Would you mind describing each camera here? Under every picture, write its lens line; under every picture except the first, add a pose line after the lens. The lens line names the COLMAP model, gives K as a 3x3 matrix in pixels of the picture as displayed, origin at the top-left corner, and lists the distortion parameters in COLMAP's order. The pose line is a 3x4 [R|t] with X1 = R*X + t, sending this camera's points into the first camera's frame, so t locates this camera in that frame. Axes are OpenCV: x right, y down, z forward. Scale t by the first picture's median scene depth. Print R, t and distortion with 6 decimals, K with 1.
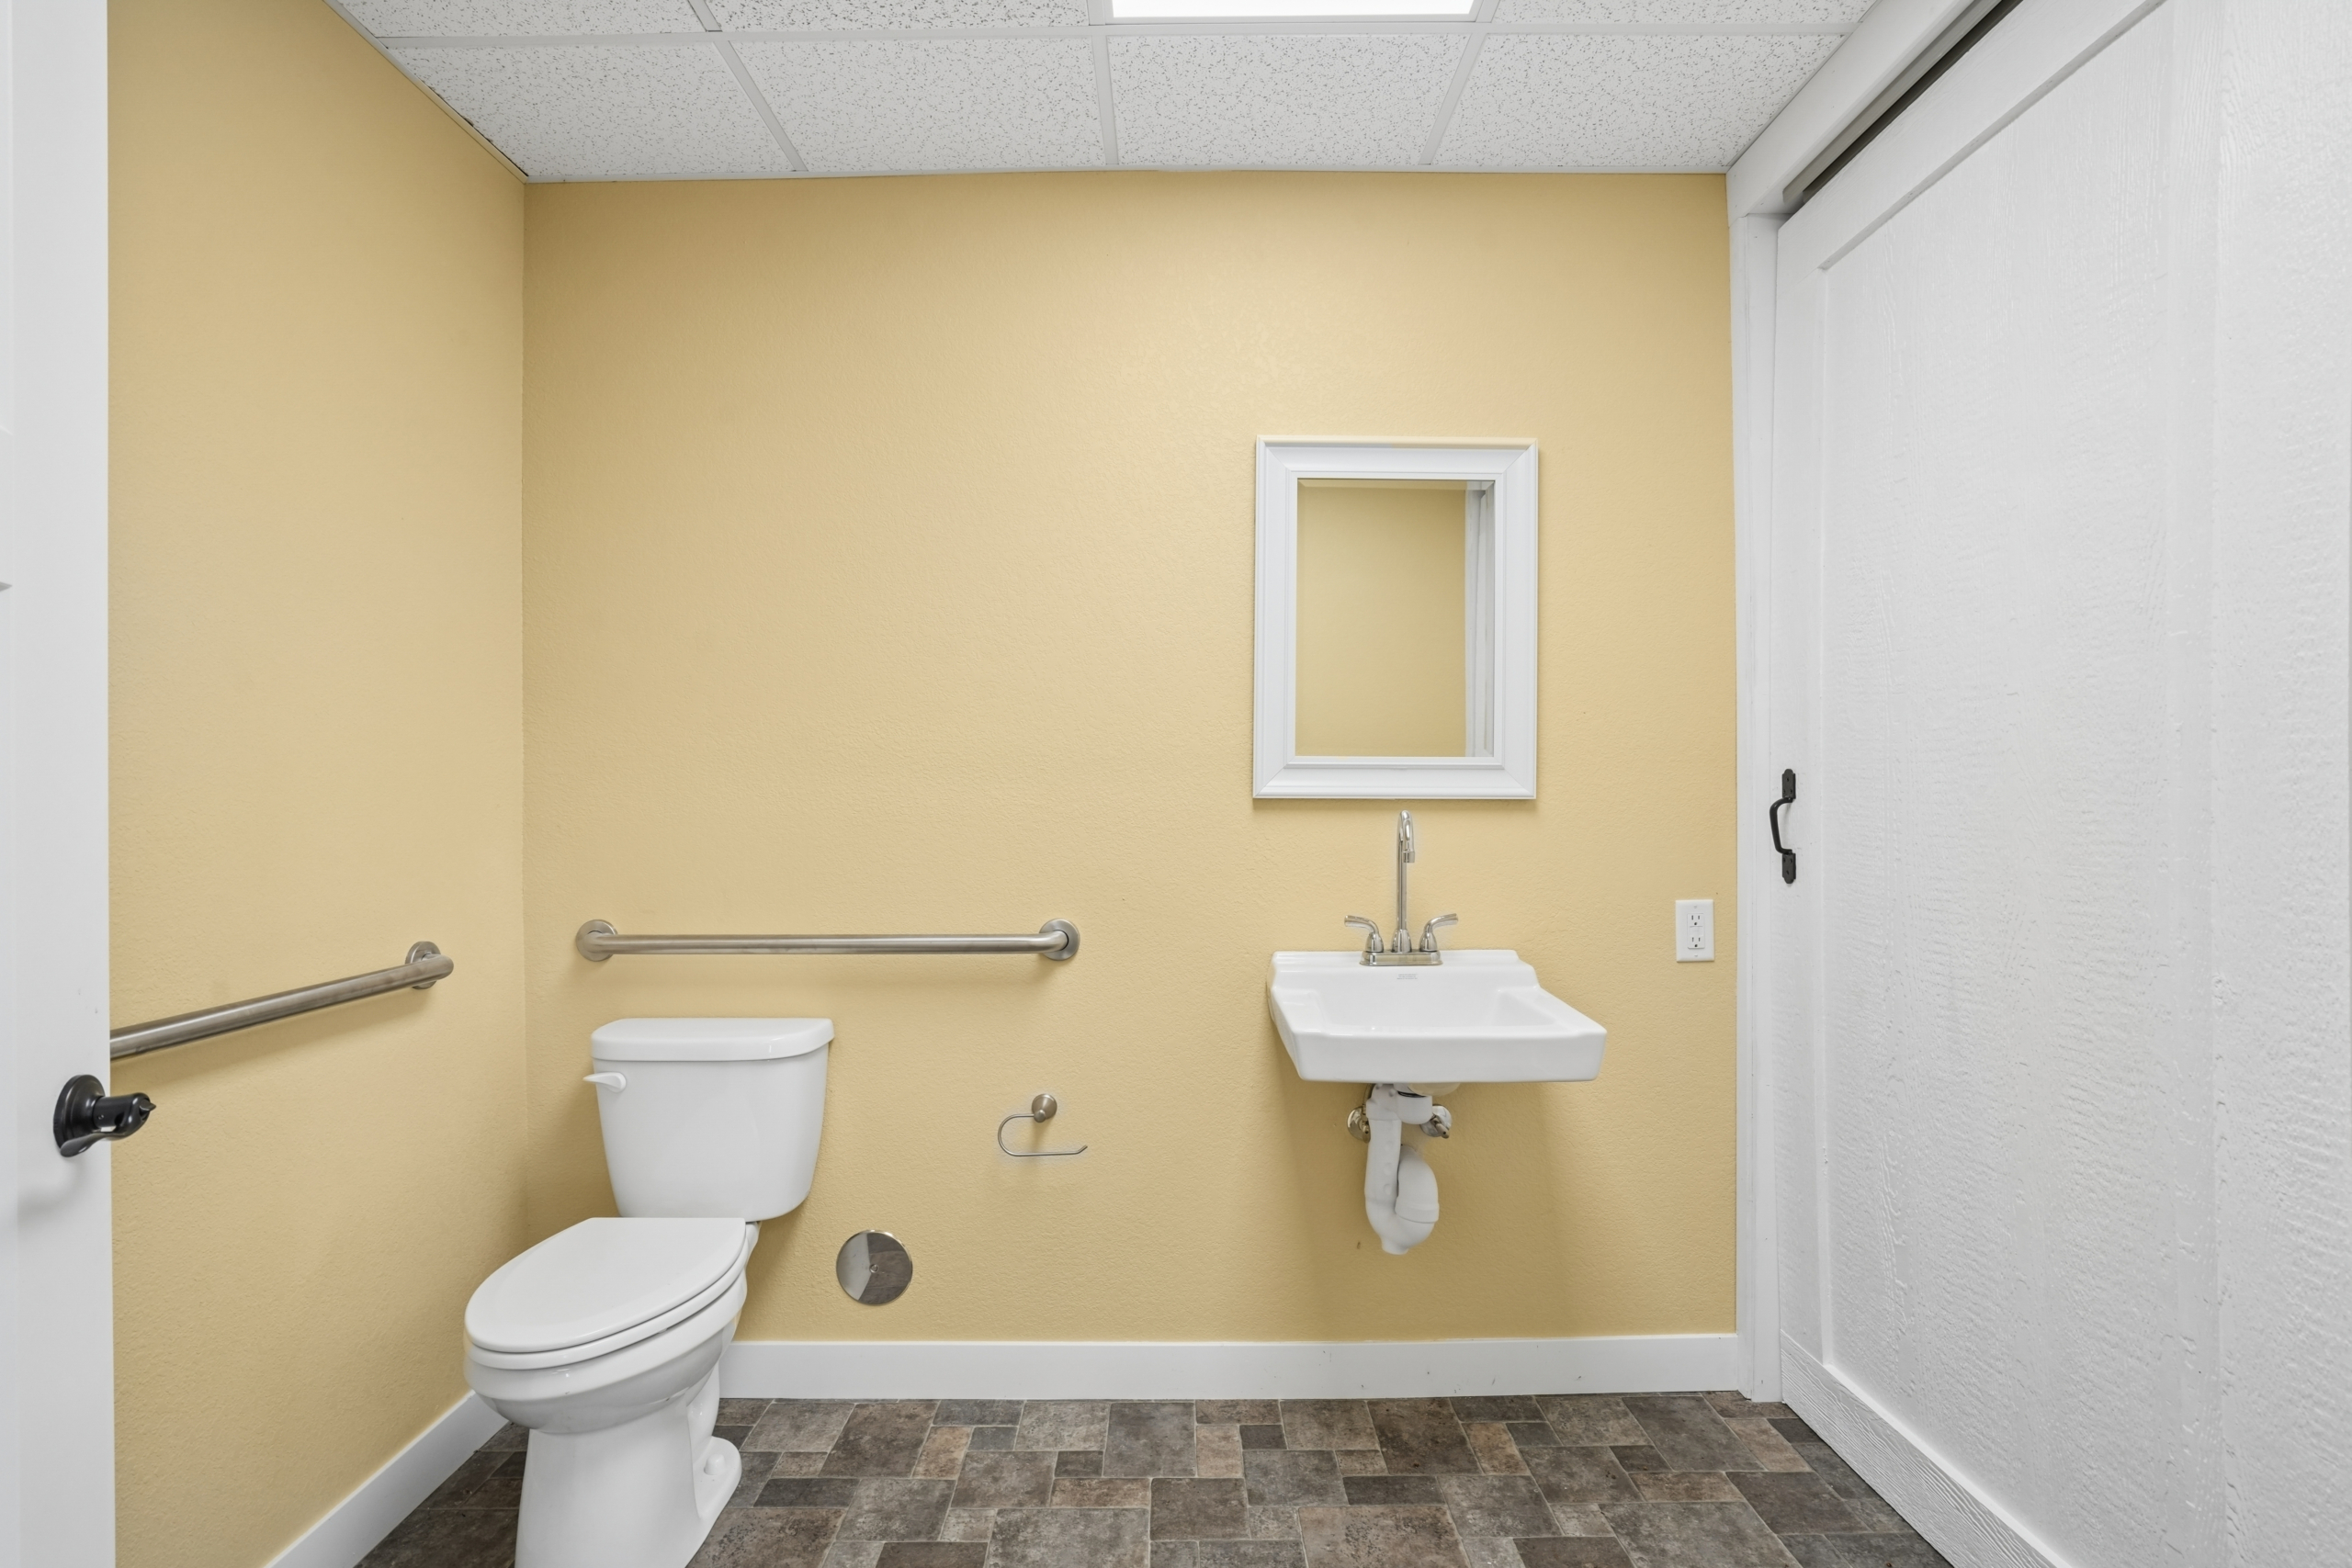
lens RADIAL K [[1153.2, 0, 1176.5], [0, 1153.2, 786.6], [0, 0, 1]] dist [-0.000184, -0.000002]
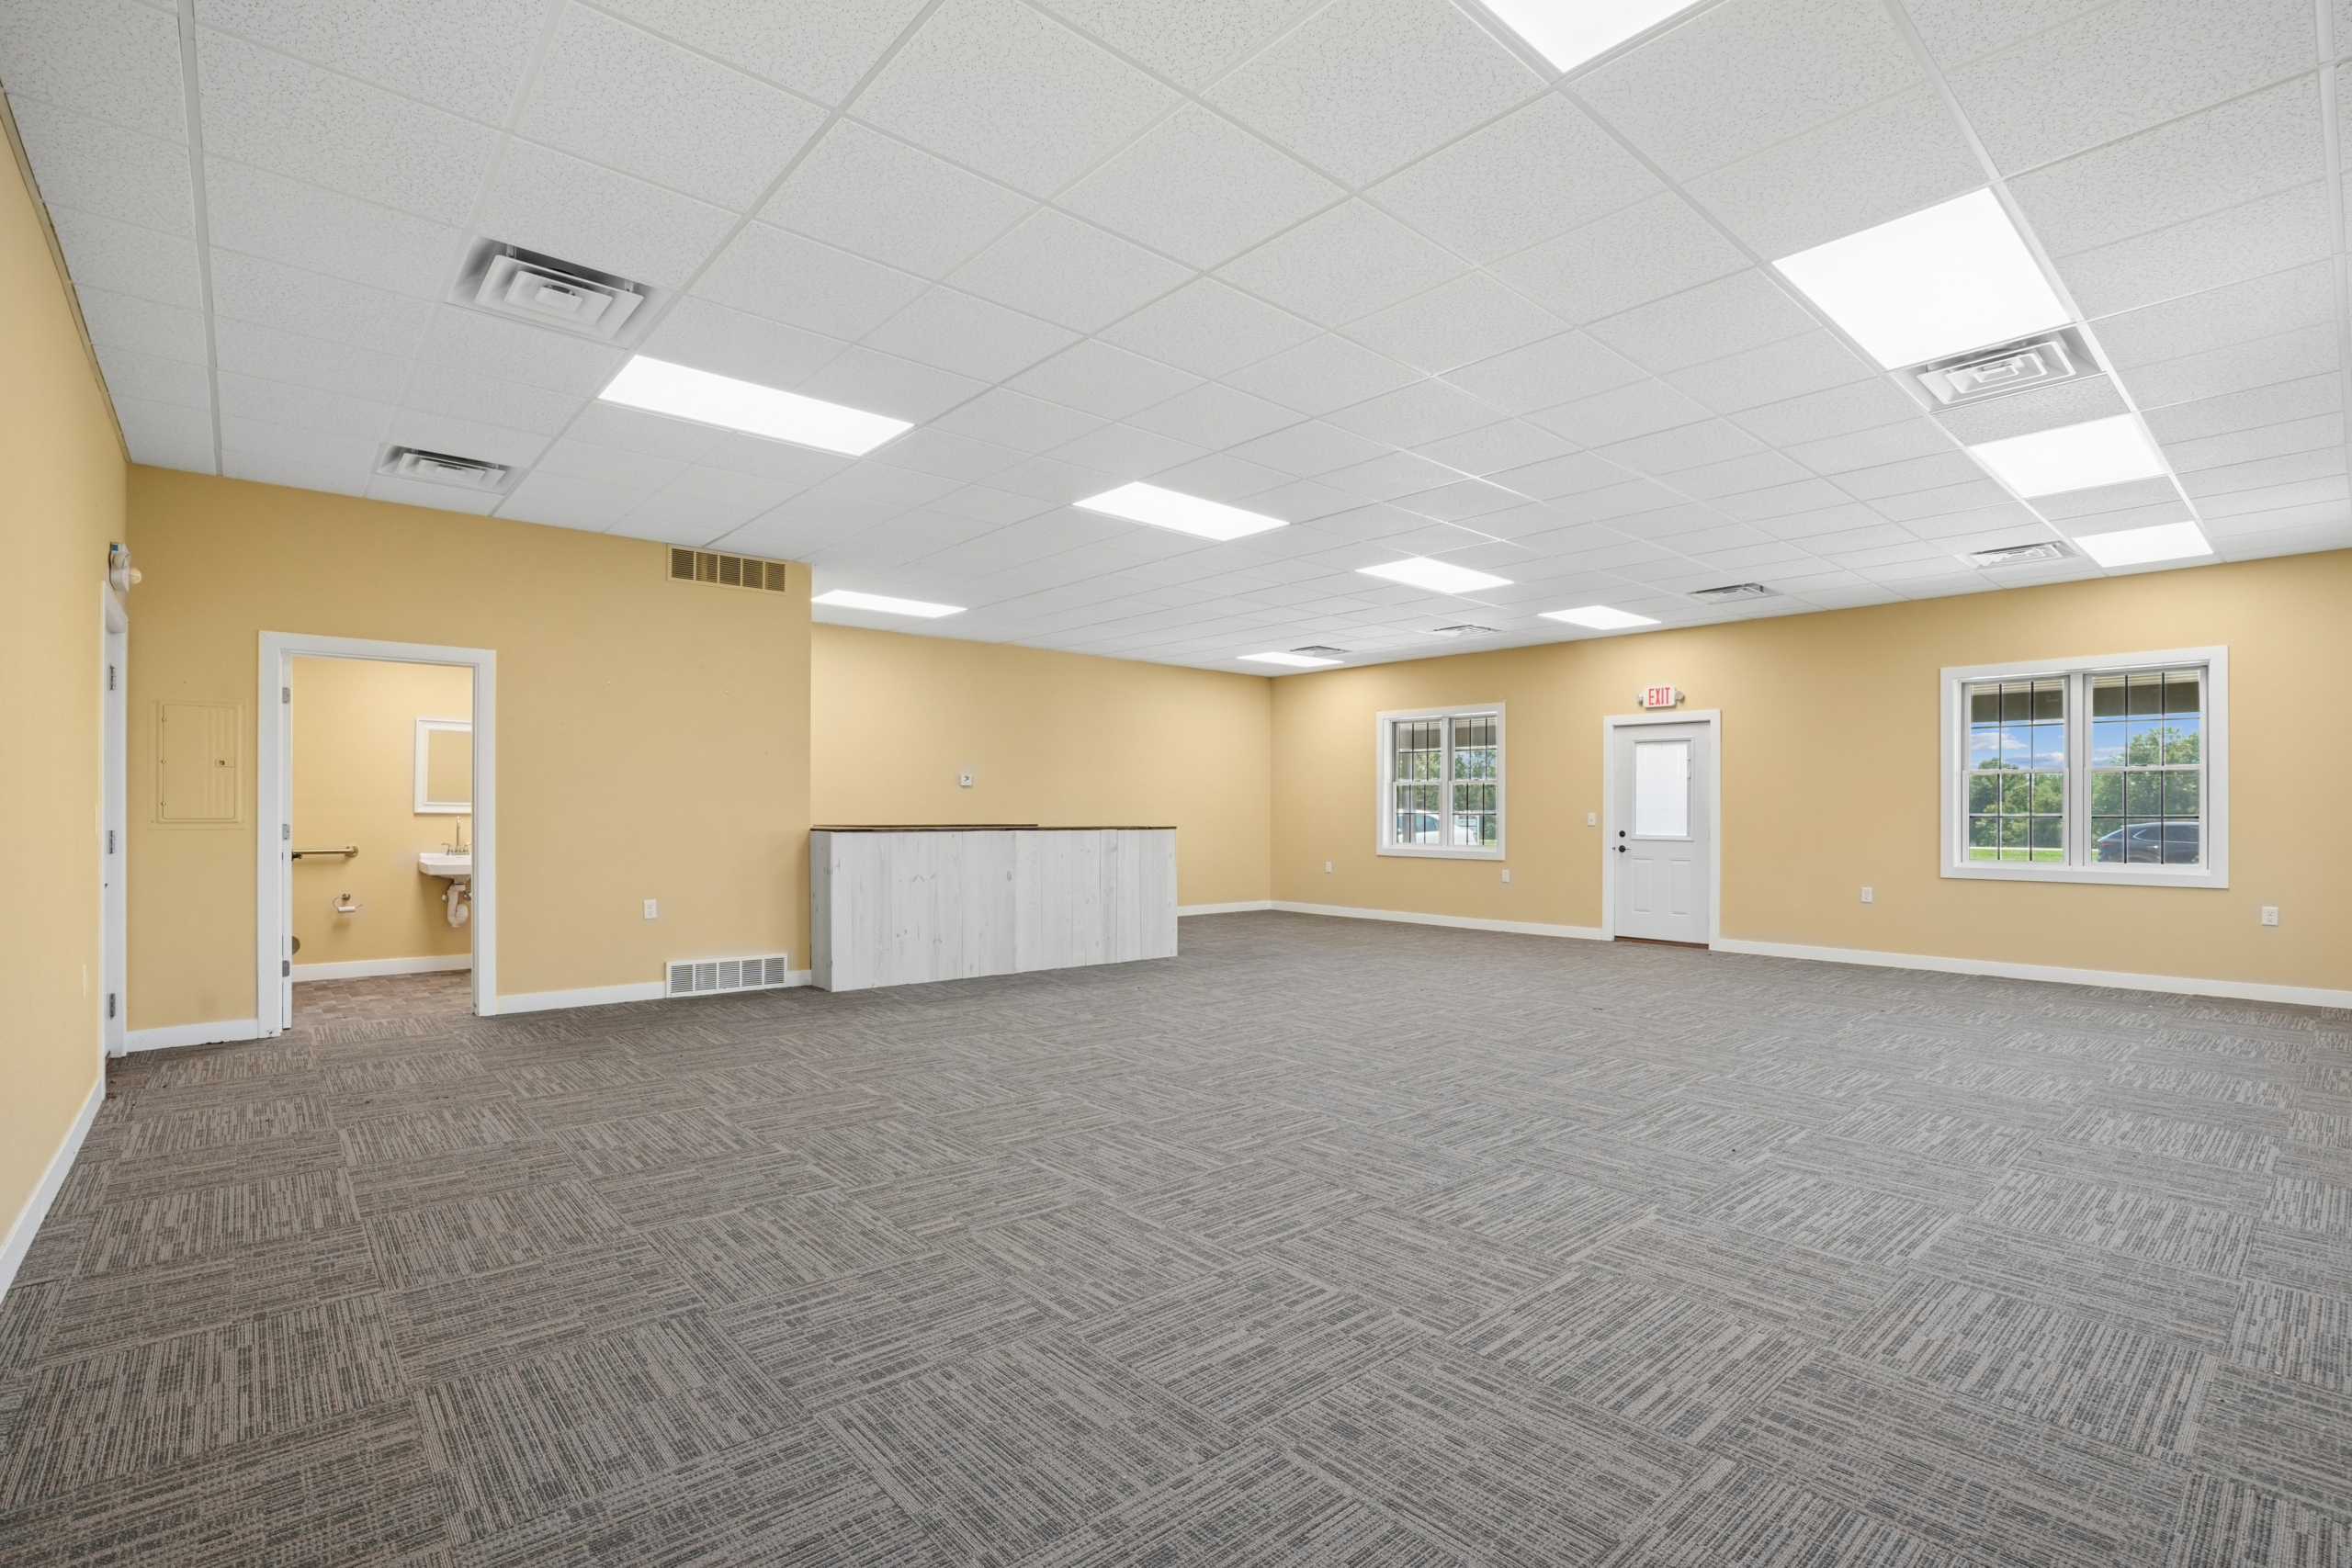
lens RADIAL K [[1076.6, 0, 1166.0], [0, 1076.6, 802.9], [0, 0, 1]] dist [-0.003708, -0.000246]
pose [[0.756482, 0.000374, 0.654015, -0.385392], [0.001966, 0.999994, -0.002846, -0.010393], [-0.654012, 0.003438, 0.756476, -3.415303]]
